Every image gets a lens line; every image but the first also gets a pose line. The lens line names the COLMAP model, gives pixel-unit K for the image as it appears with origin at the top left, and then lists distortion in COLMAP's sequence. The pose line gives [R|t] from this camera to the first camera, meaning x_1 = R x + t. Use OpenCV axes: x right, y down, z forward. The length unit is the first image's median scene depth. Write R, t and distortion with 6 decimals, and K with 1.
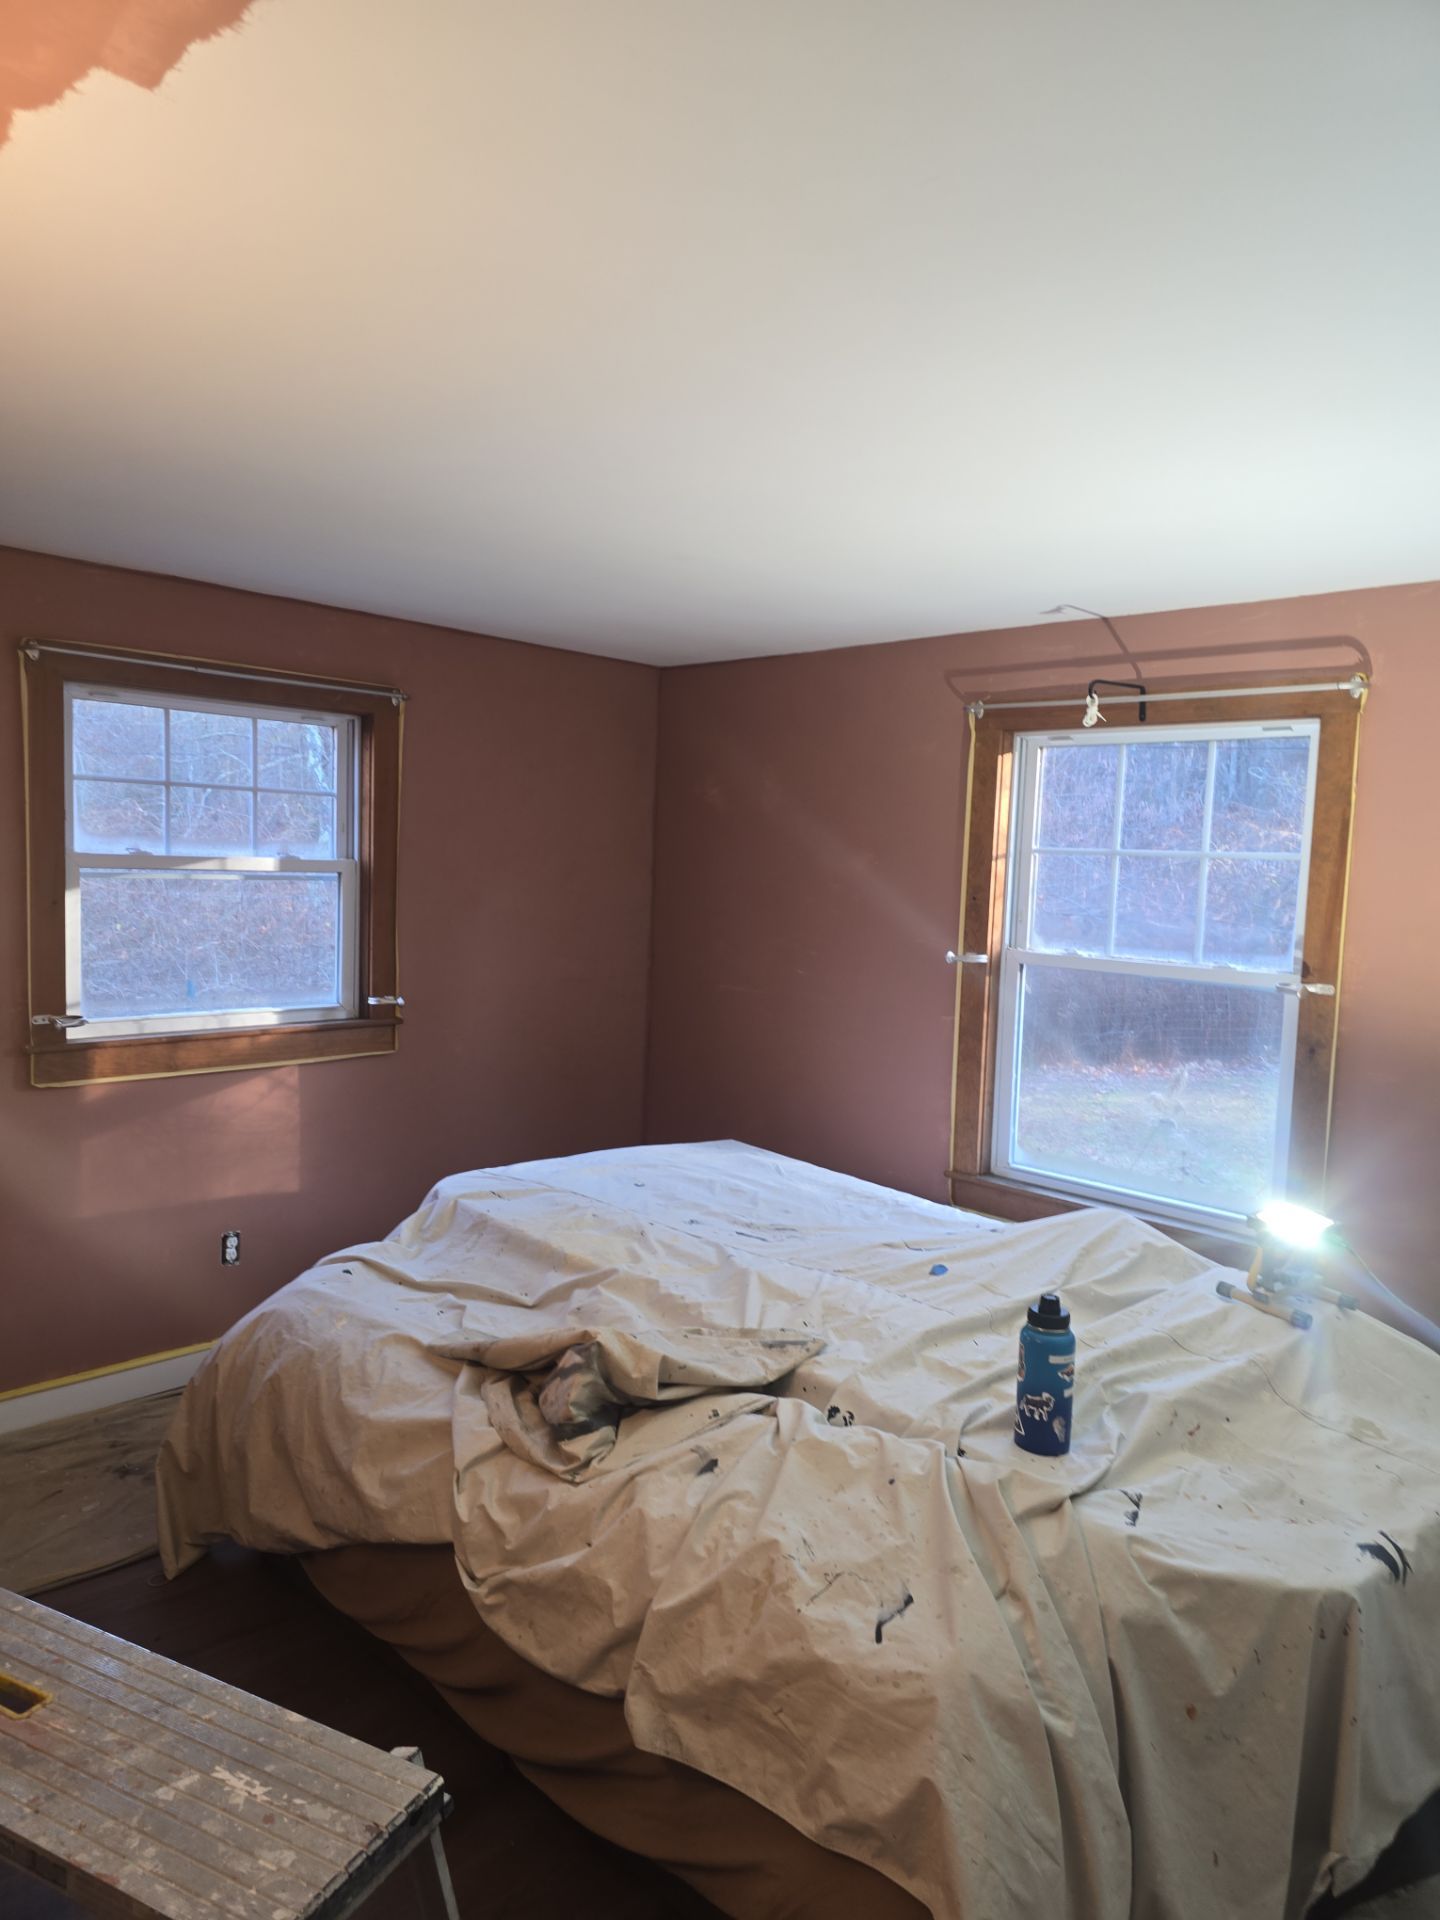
lens RADIAL K [[1332.6, 0, 720.0], [0, 1332.6, 960.0], [0, 0, 1]] dist [0.114070, -0.039707]
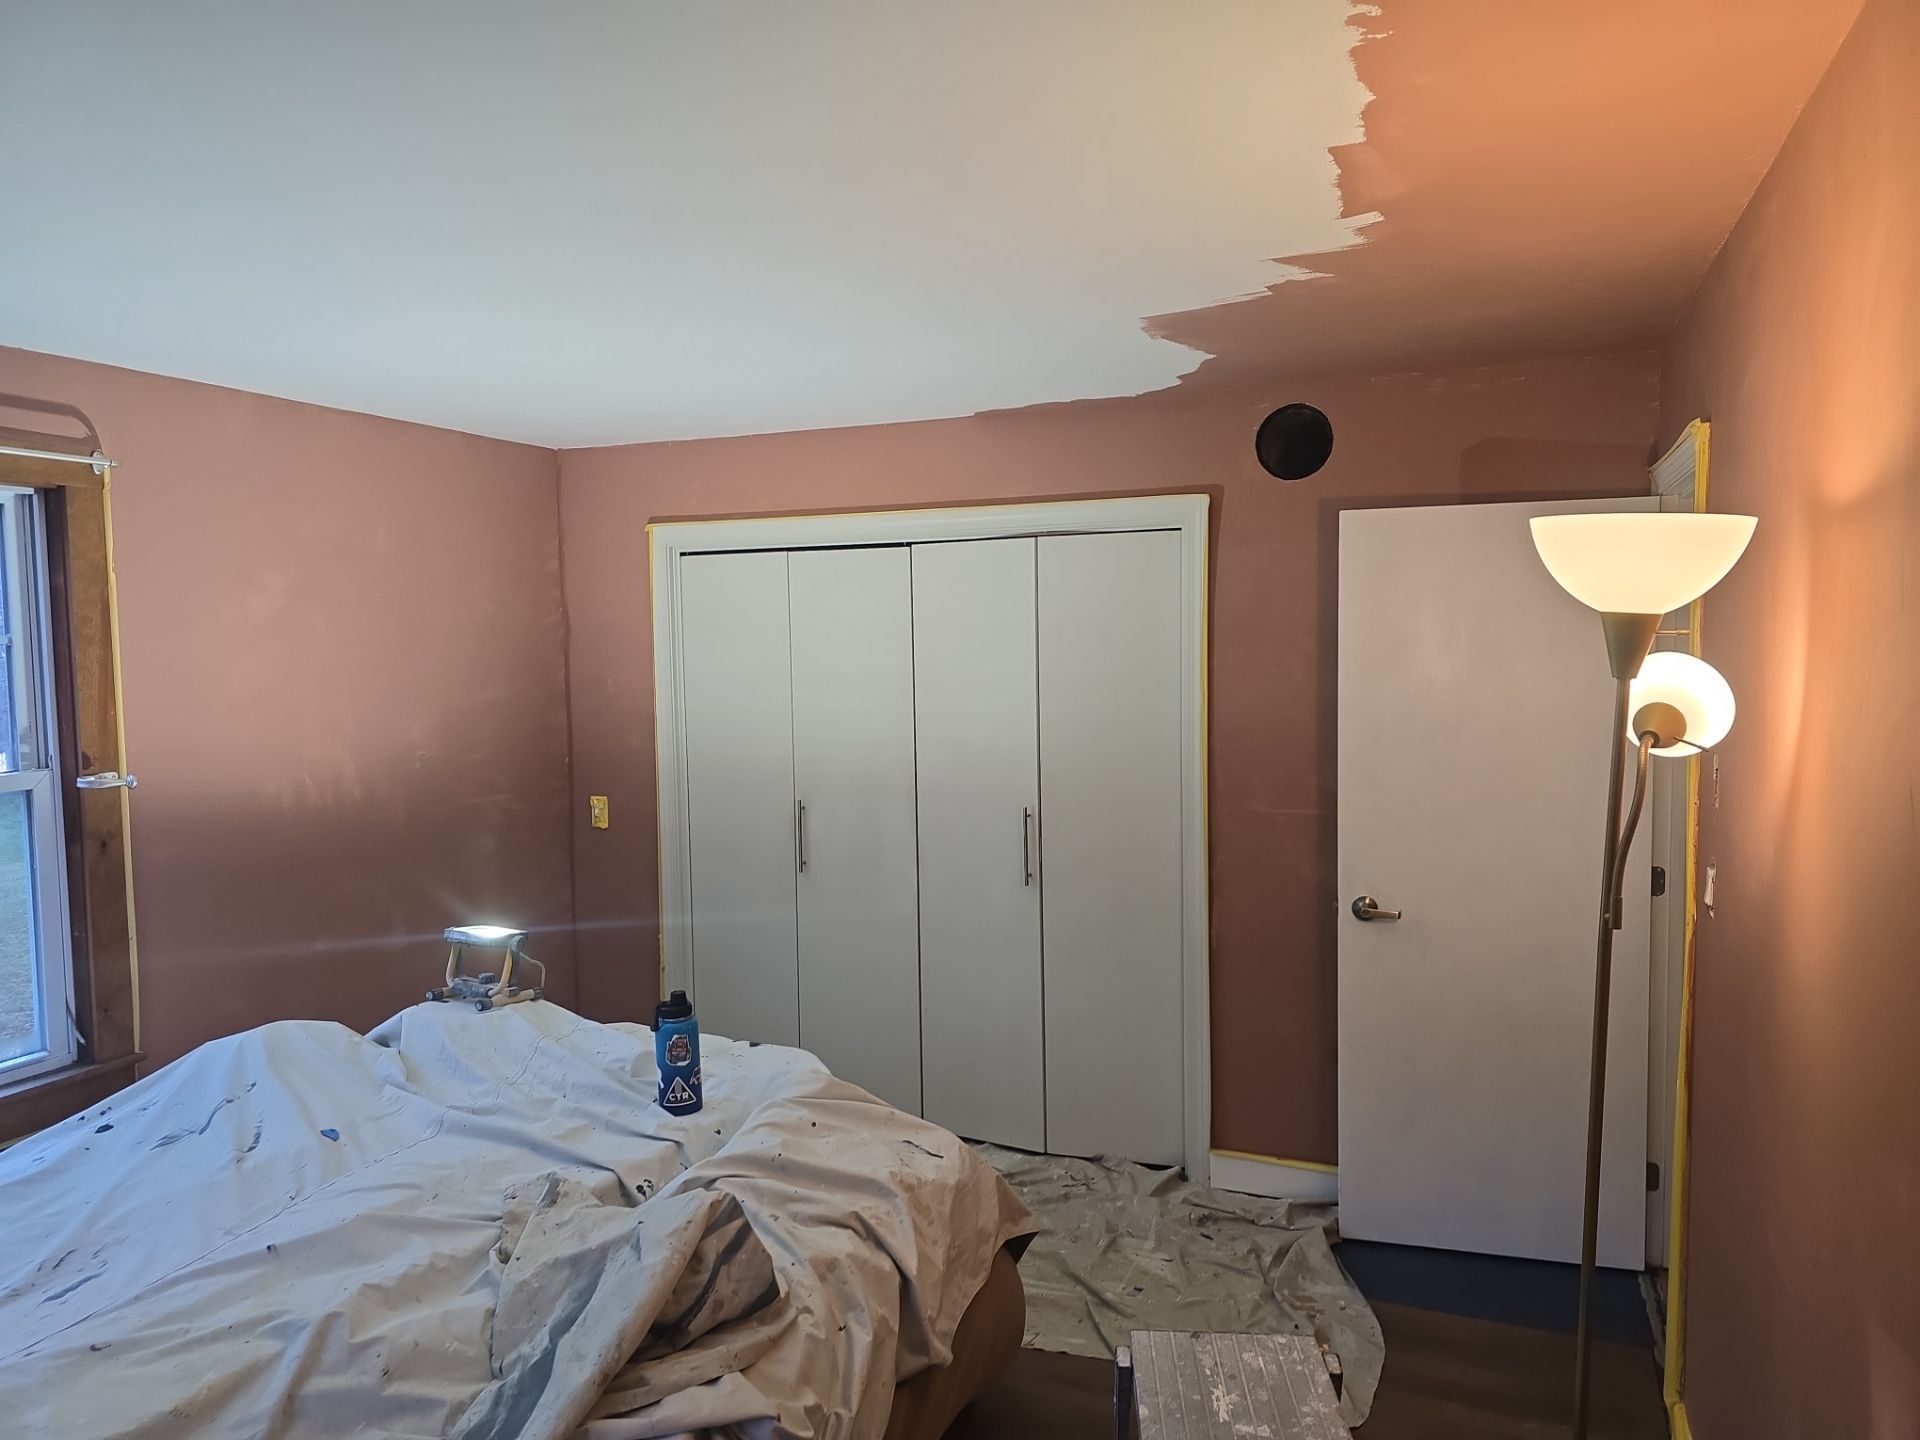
lens RADIAL K [[1332.6, 0, 960.0], [0, 1332.6, 720.0], [0, 0, 1]] dist [0.114070, -0.039707]
pose [[-0.392519, -0.086573, 0.915661, -0.990345], [0.073567, 0.989415, 0.125083, -0.140774], [-0.916797, 0.116460, -0.381995, 1.203625]]
